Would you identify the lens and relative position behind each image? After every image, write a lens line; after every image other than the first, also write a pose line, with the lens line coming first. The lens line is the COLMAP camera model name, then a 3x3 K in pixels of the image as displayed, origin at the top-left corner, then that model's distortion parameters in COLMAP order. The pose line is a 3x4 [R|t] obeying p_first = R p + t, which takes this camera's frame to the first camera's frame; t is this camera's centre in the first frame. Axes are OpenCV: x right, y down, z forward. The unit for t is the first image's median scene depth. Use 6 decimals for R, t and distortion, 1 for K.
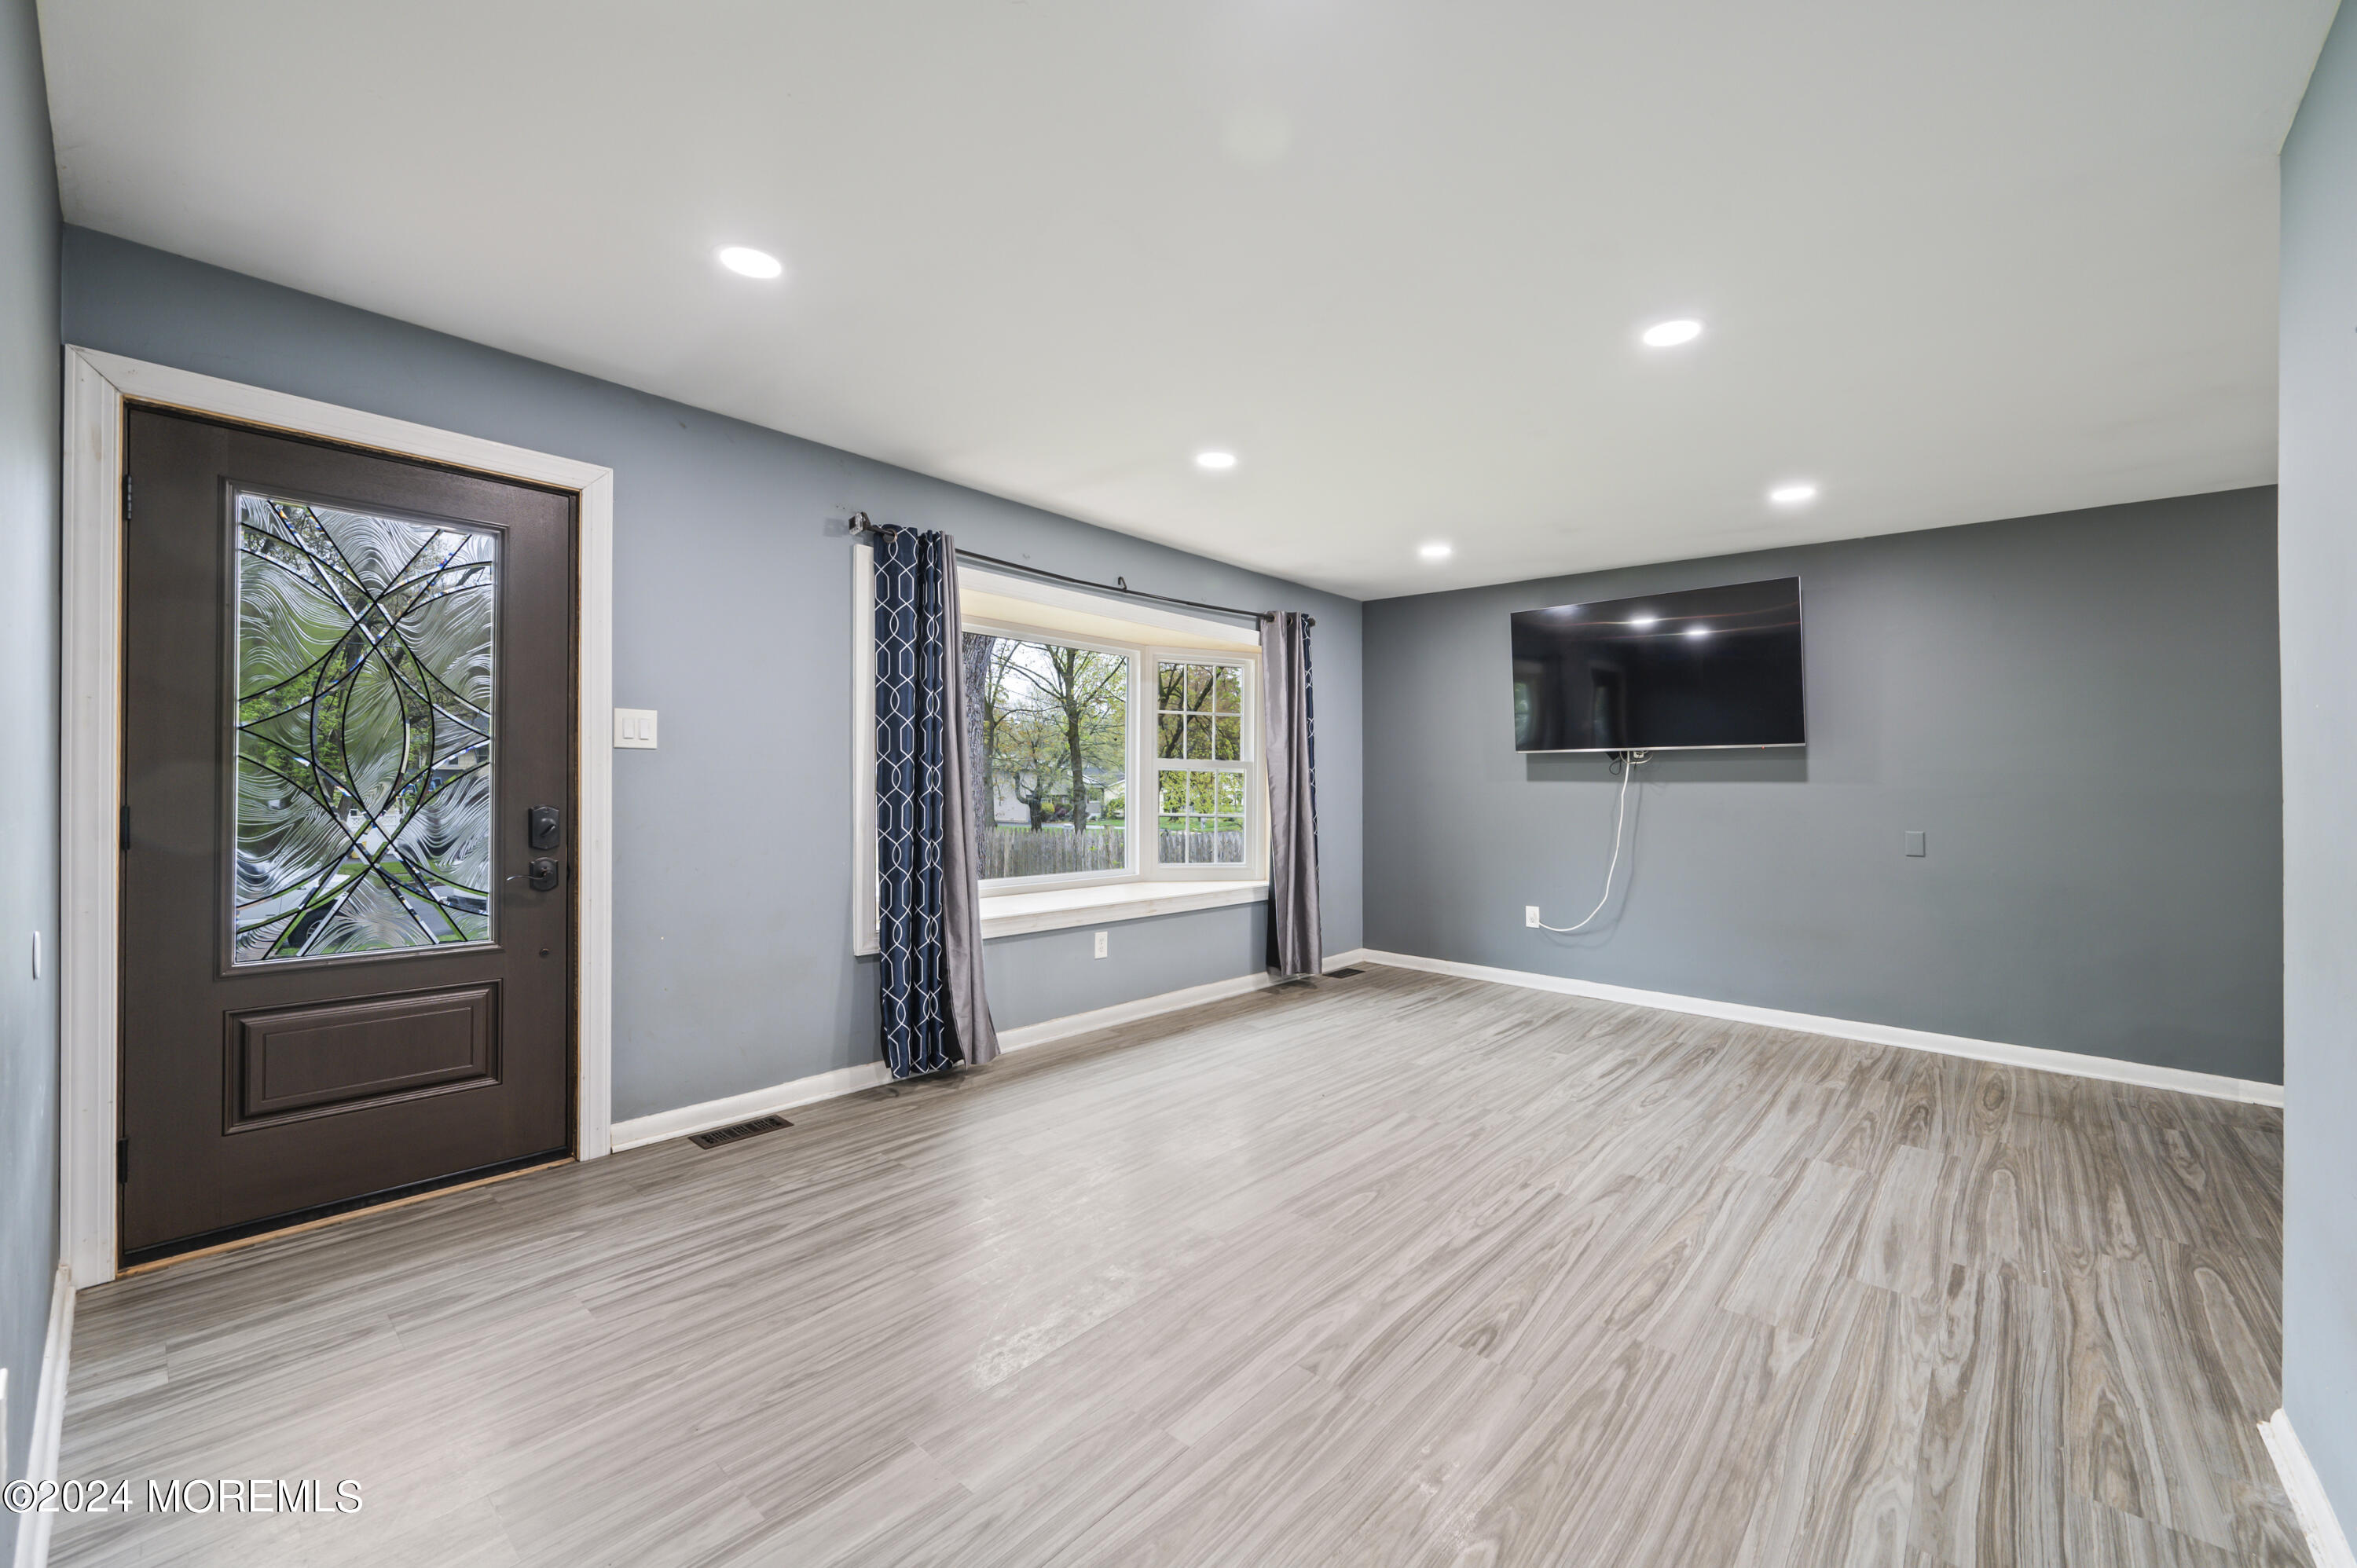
lens RADIAL K [[934.6, 0, 1182.3], [0, 934.6, 772.4], [0, 0, 1]] dist [0.000476, 0.000769]
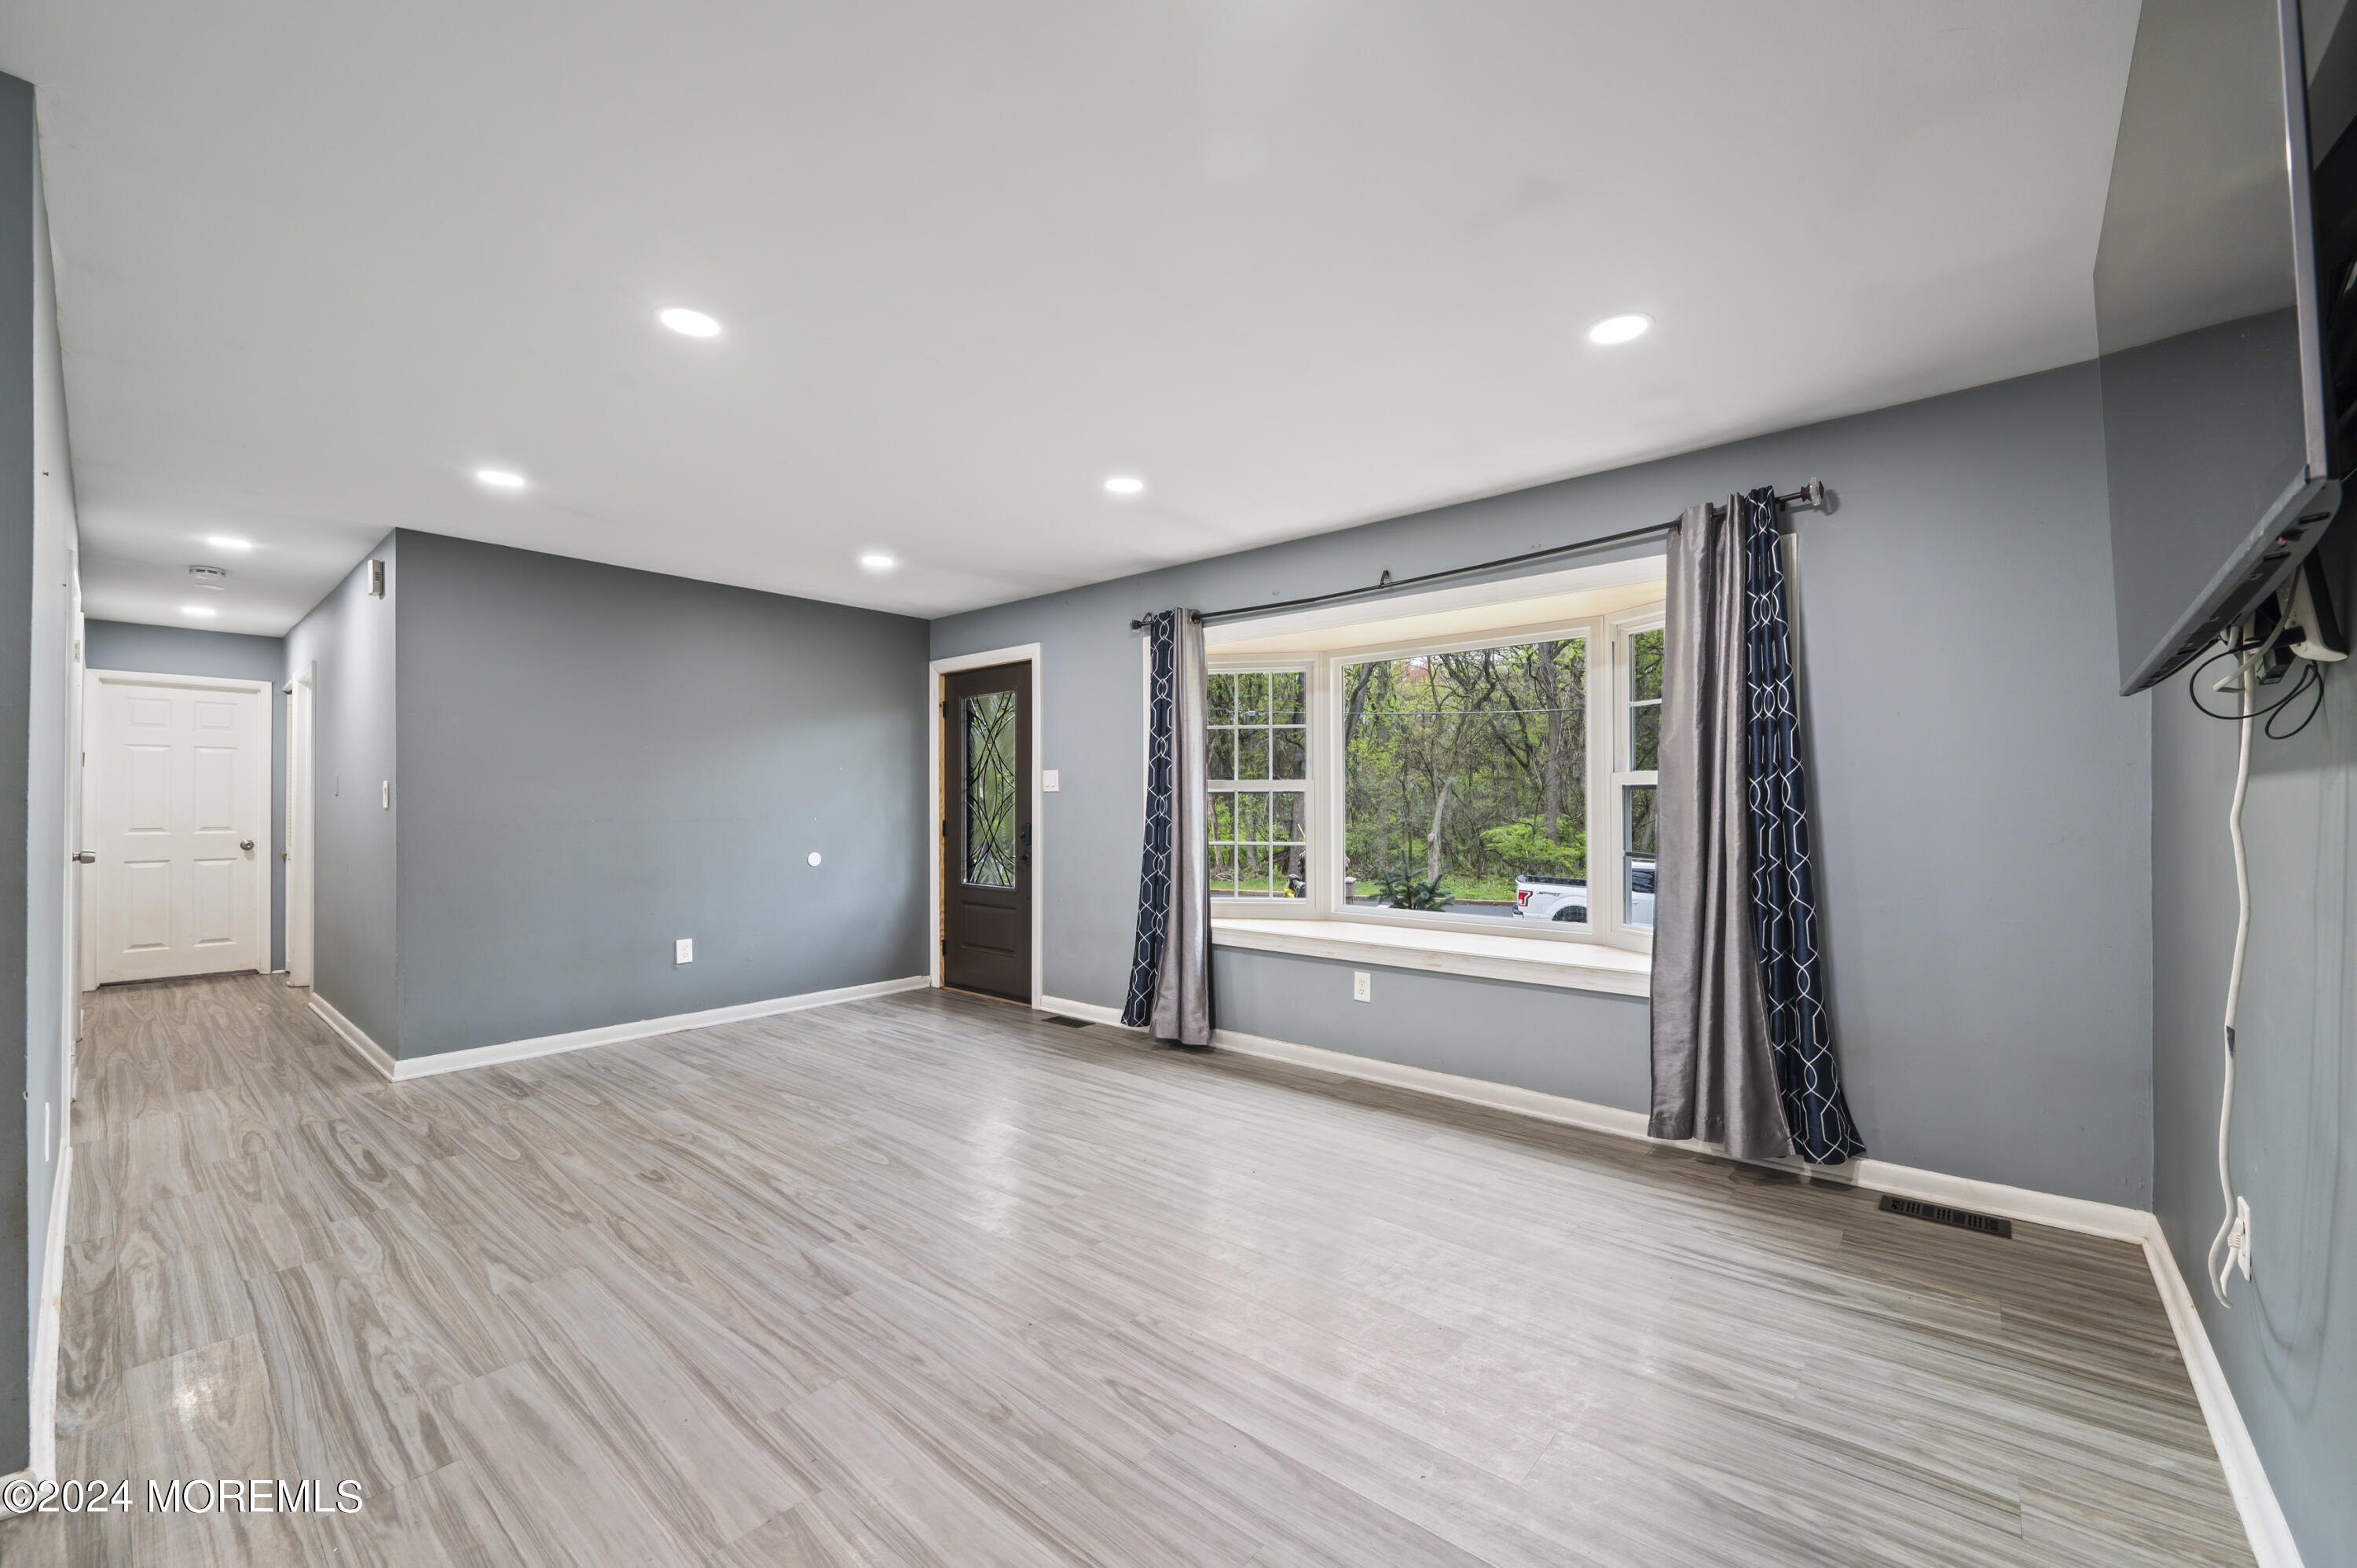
lens RADIAL K [[934.6, 0, 1185.6], [0, 934.6, 805.7], [0, 0, 1]] dist [0.000476, 0.000769]
pose [[0.021617, -0.019951, -0.999567, 1.471079], [0.008721, 0.999767, -0.019766, 0.047284], [0.999728, -0.008290, 0.021786, 1.460524]]
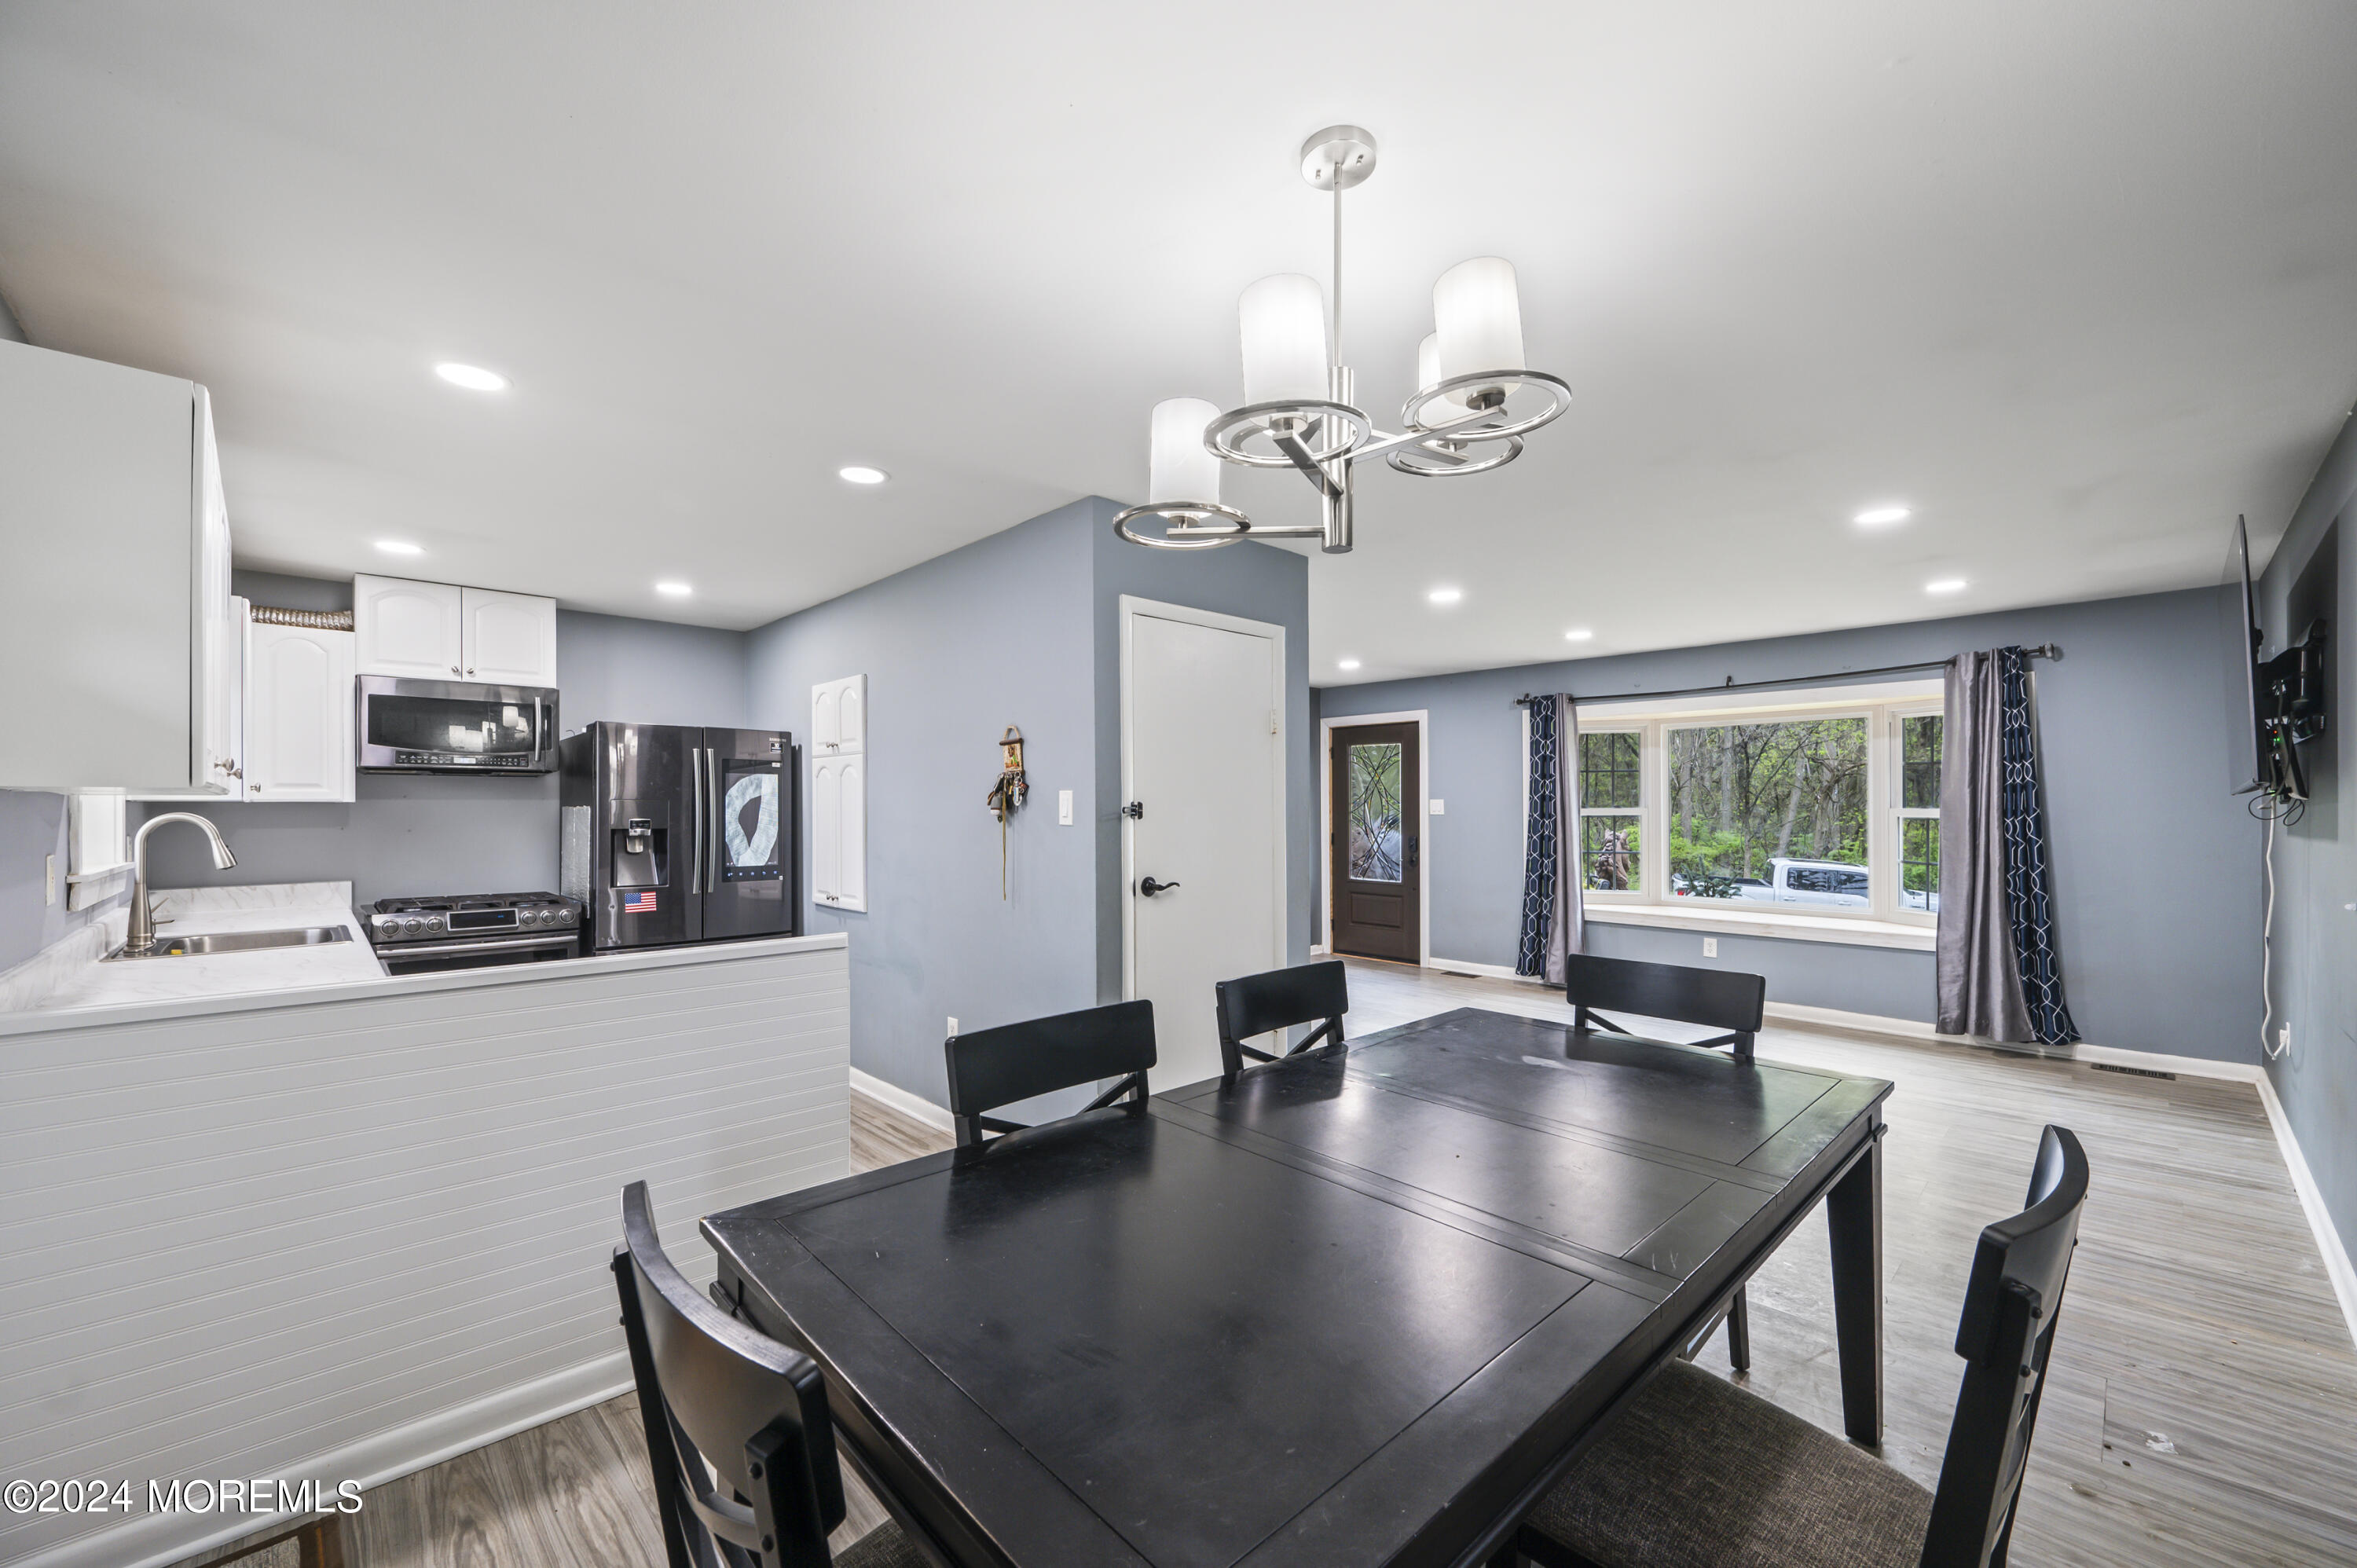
lens RADIAL K [[934.6, 0, 1180.6], [0, 934.6, 807.5], [0, 0, 1]] dist [0.000476, 0.000769]
pose [[-0.072383, -0.014887, -0.997266, 2.436479], [0.008929, 0.999839, -0.015574, -0.014064], [0.997337, -0.010032, -0.072239, 0.576407]]
